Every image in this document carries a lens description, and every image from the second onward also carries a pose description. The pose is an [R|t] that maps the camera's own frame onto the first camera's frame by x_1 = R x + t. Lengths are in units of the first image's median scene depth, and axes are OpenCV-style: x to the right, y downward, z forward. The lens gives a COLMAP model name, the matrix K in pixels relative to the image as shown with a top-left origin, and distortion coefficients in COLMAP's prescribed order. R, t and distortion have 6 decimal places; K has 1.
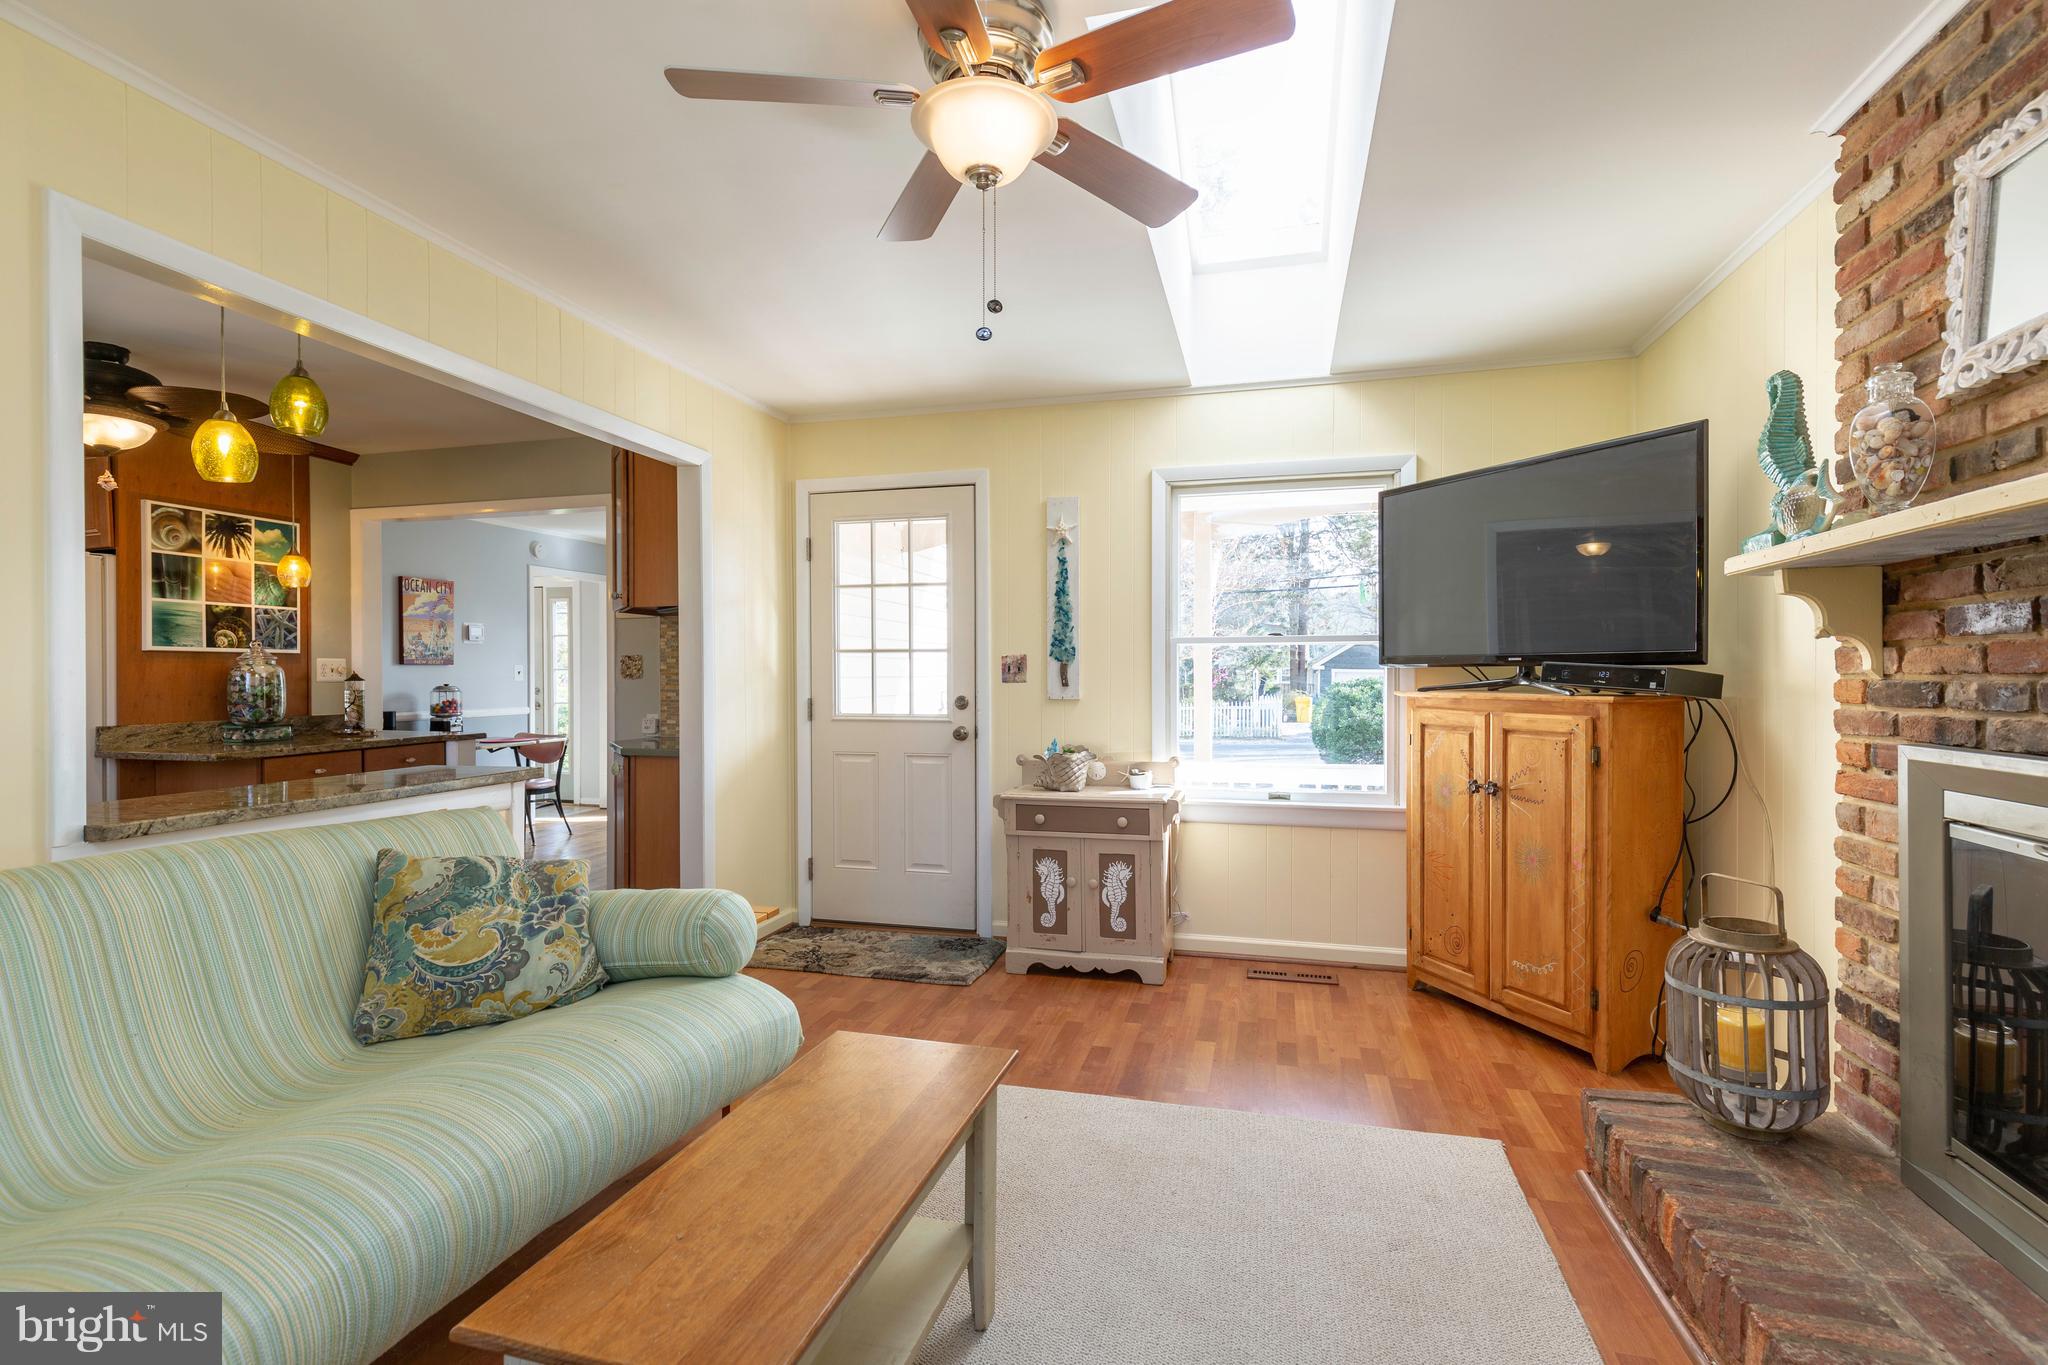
lens RADIAL K [[944.4, 0, 1029.8], [0, 944.4, 682.9], [0, 0, 1]] dist [0.004700, 0.000141]
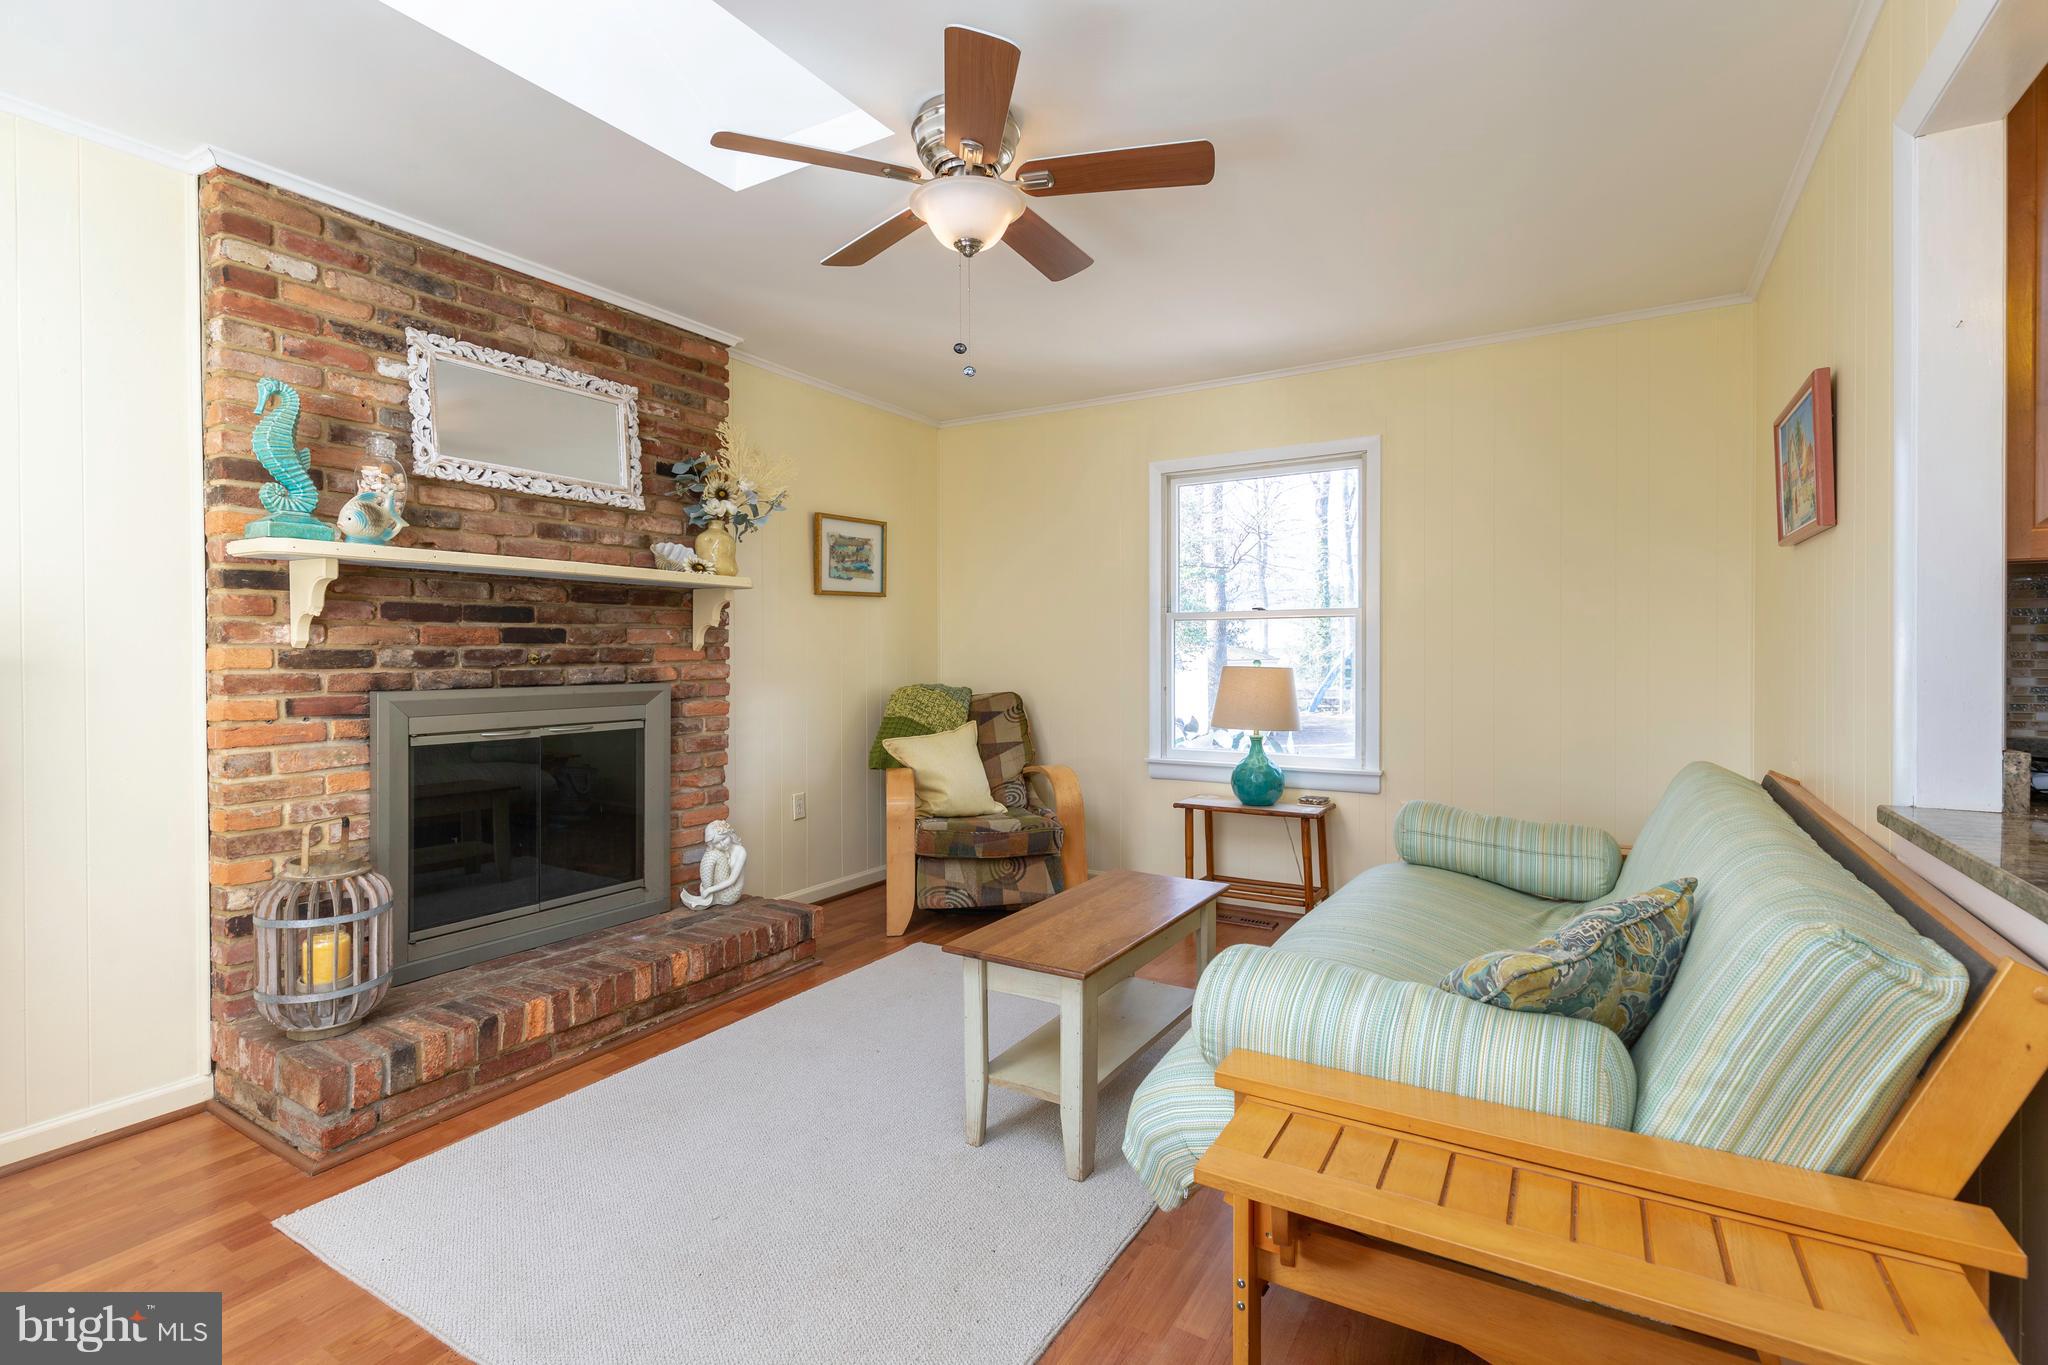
lens RADIAL K [[944.4, 0, 1022.1], [0, 944.4, 666.5], [0, 0, 1]] dist [0.004700, 0.000141]
pose [[-0.957778, 0.001150, 0.287505, -0.181748], [0.006197, 0.999842, 0.016647, 0.002408], [-0.287440, 0.017726, -0.957634, 0.839318]]
